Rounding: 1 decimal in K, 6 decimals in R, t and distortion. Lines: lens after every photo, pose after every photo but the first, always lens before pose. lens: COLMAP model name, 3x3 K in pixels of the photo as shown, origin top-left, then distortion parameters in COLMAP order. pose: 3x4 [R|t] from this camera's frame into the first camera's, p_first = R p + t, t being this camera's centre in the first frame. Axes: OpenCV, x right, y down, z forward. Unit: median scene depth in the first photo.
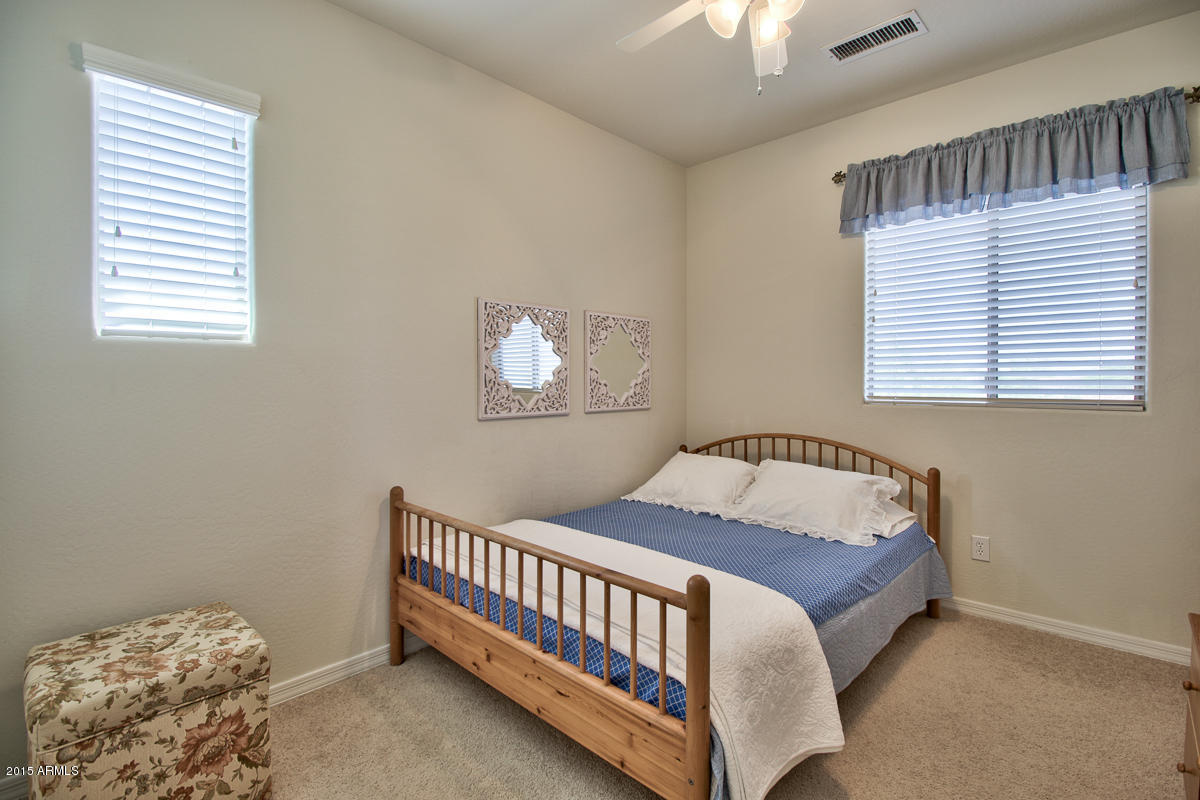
lens RADIAL K [[547.9, 0, 597.3], [0, 547.9, 401.9], [0, 0, 1]] dist [-0.008884, -0.006973]
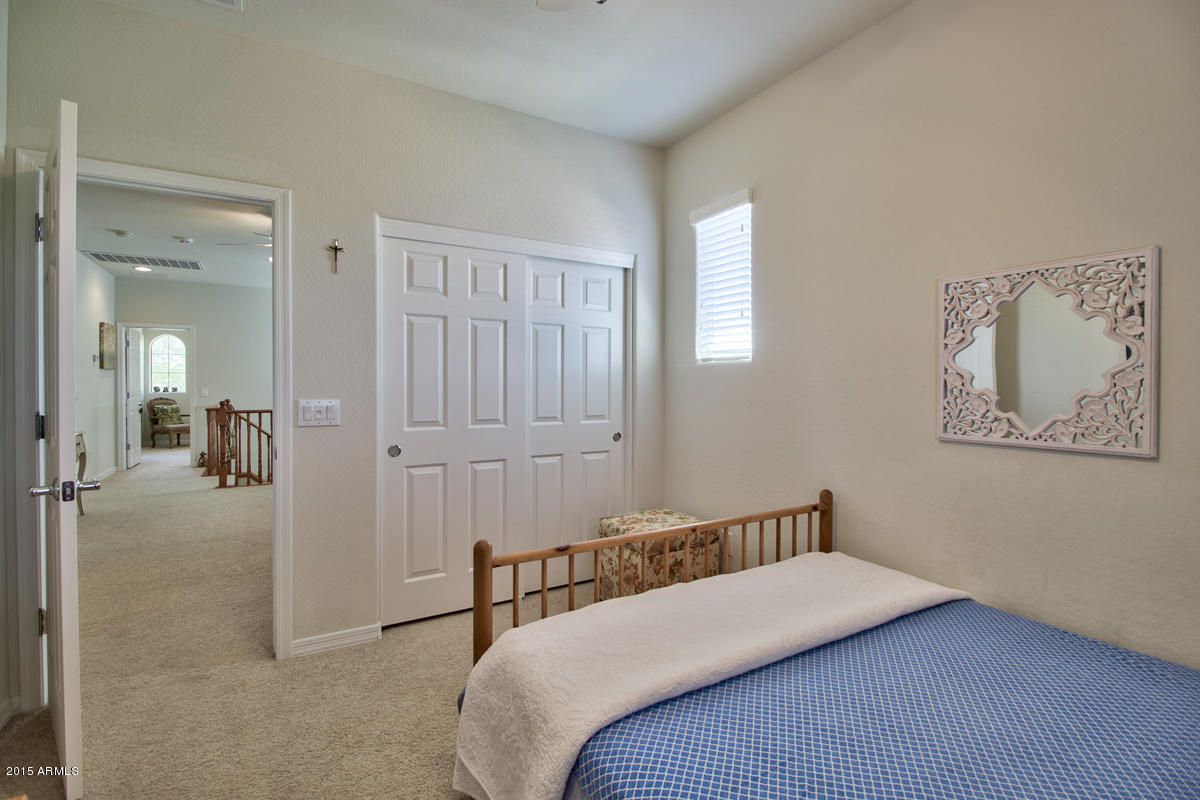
lens RADIAL K [[547.9, 0, 597.2], [0, 547.9, 399.1], [0, 0, 1]] dist [-0.008884, -0.006973]
pose [[-0.263411, 0.027334, -0.964296, 0.876711], [-0.042114, 0.998320, 0.039802, -0.046475], [0.963764, 0.051095, -0.261818, 1.006593]]
